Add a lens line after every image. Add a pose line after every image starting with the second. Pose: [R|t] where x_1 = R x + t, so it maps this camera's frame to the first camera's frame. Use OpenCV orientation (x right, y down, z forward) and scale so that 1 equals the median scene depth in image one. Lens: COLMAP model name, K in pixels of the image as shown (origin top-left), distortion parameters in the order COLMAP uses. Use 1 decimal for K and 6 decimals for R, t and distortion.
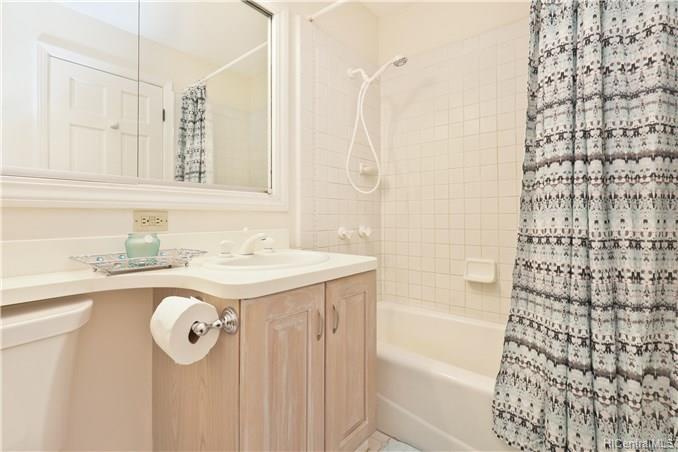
lens RADIAL K [[316.1, 0, 338.6], [0, 316.1, 219.5], [0, 0, 1]] dist [0.000221, -0.000447]
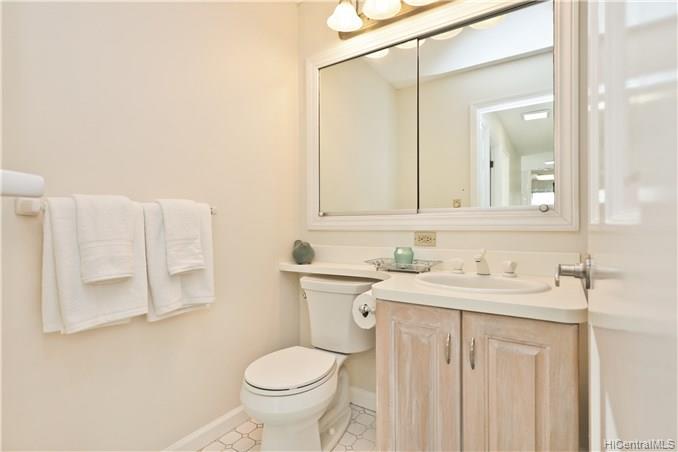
lens RADIAL K [[348.2, 0, 338.8], [0, 348.2, 226.5], [0, 0, 1]] dist [-0.001631, -0.000044]
pose [[0.092909, 0.016634, -0.995536, 1.111215], [0.007804, 0.999818, 0.017434, -0.097608], [0.995644, -0.009389, 0.092762, 0.576769]]
